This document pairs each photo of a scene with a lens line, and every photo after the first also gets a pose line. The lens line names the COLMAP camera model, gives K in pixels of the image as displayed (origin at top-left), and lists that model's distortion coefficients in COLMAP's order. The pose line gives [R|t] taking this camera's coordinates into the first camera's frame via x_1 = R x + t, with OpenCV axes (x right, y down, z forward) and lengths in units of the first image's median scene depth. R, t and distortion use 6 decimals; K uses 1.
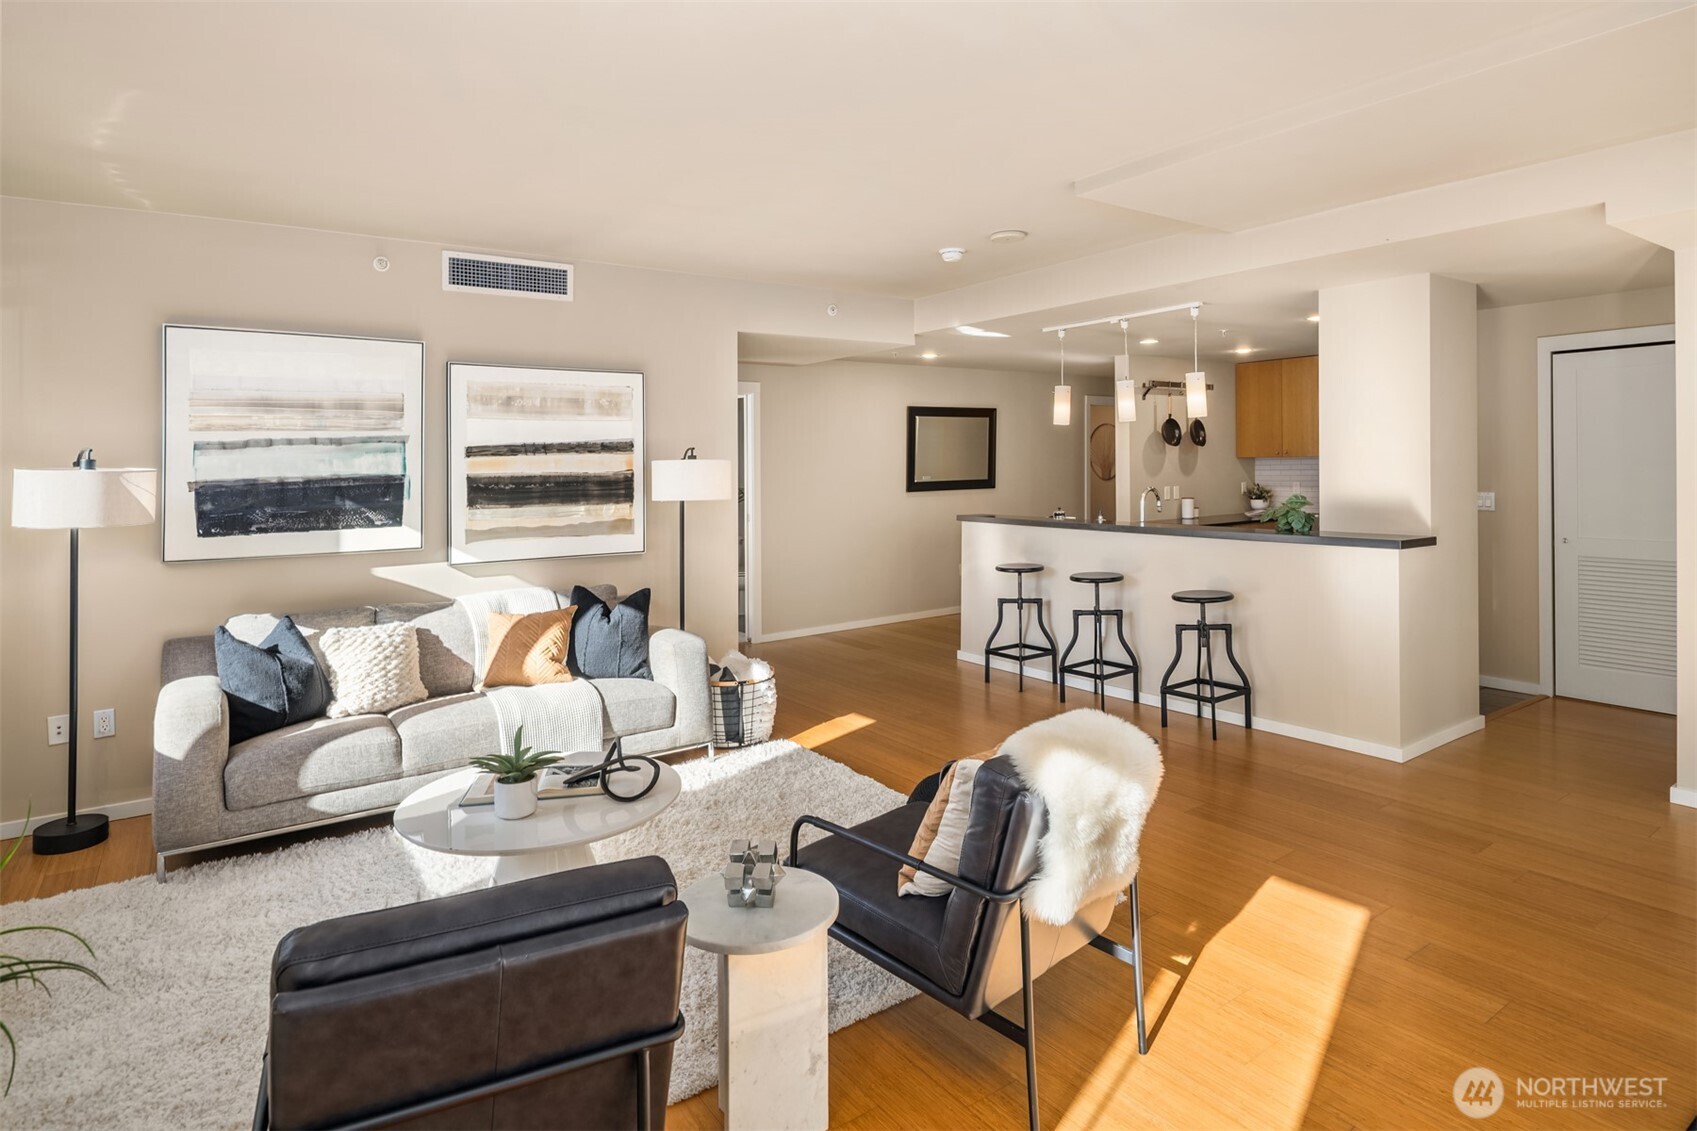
lens RADIAL K [[923.1, 0, 915.6], [0, 923.1, 463.1], [0, 0, 1]] dist [-0.002220, -0.000897]
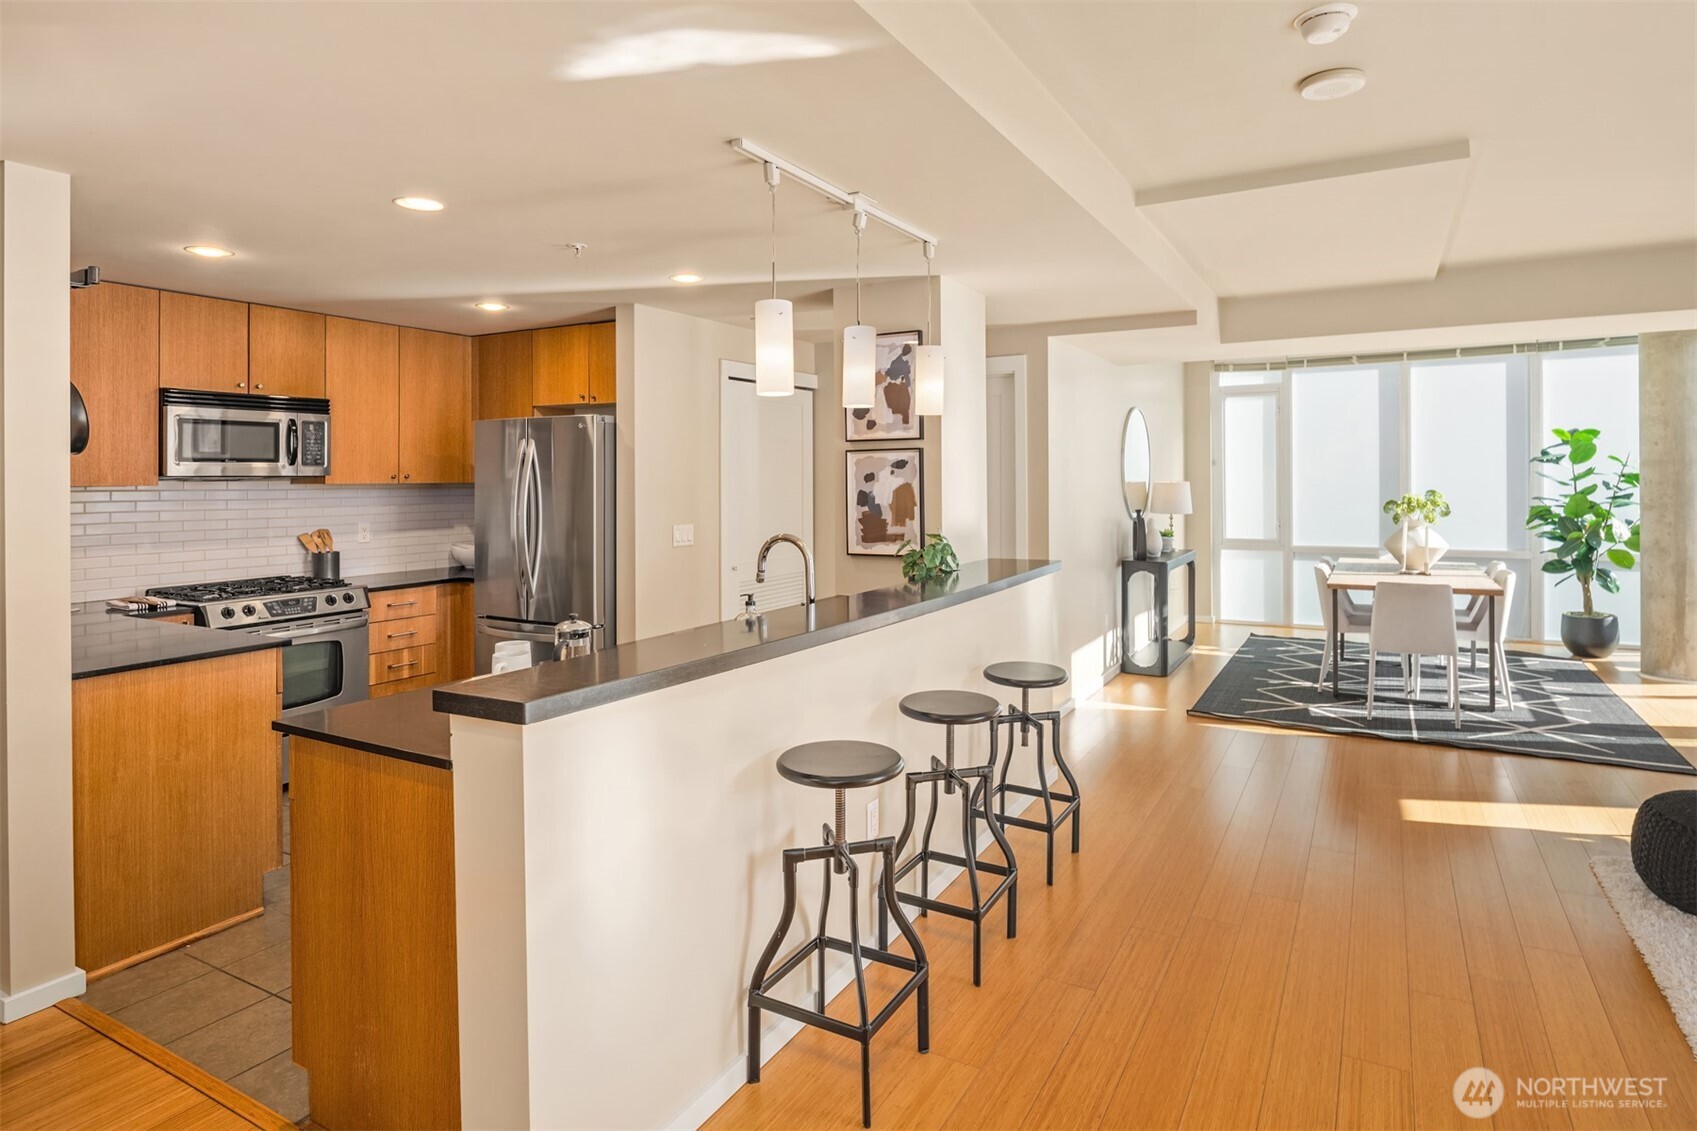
lens RADIAL K [[936.2, 0, 835.5], [0, 936.2, 478.1], [0, 0, 1]] dist [-0.001142, -0.001004]
pose [[-0.398885, 0.019048, 0.916803, -0.303090], [0.017233, 0.999763, -0.013274, 0.002667], [-0.916839, 0.010505, -0.399119, 1.496136]]
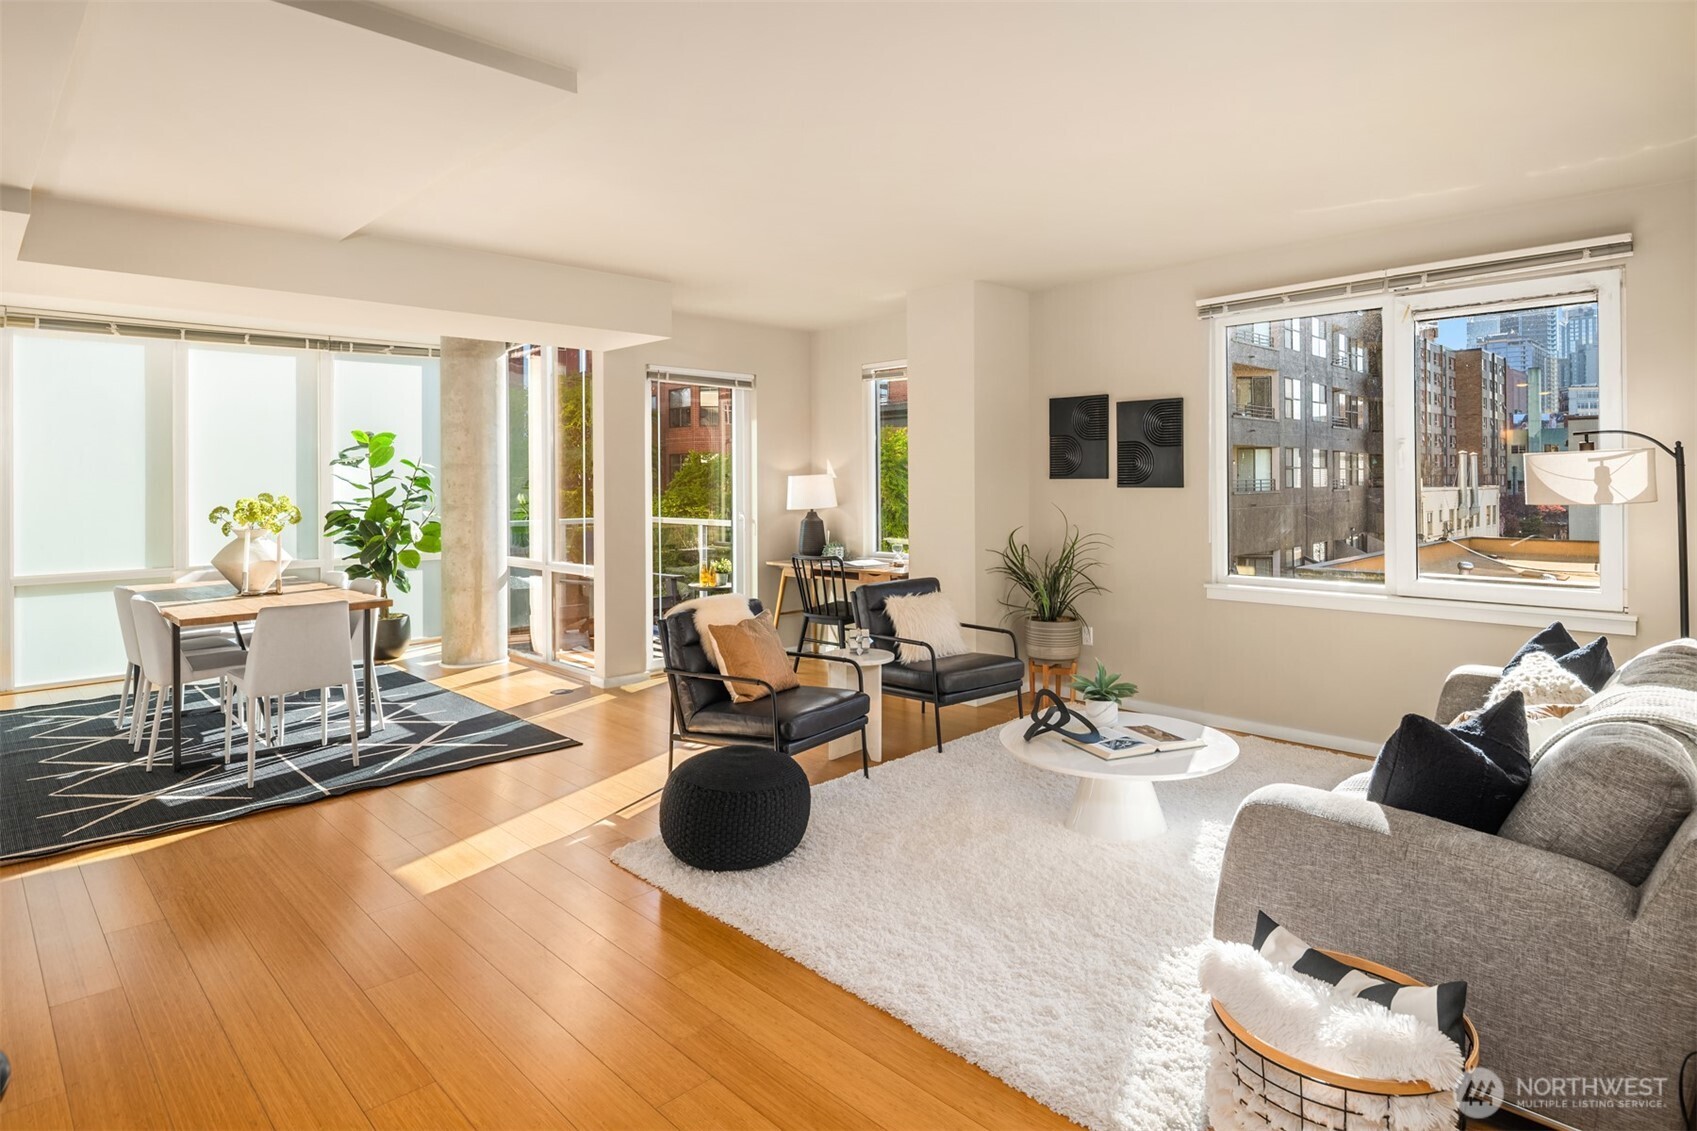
lens RADIAL K [[929.6, 0, 895.8], [0, 929.6, 483.0], [0, 0, 1]] dist [-0.009111, -0.002198]
pose [[-0.985212, 0.023120, -0.169773, 0.033449], [0.021986, 0.999722, 0.008553, 0.011546], [0.169923, 0.004694, -0.985446, 1.407626]]
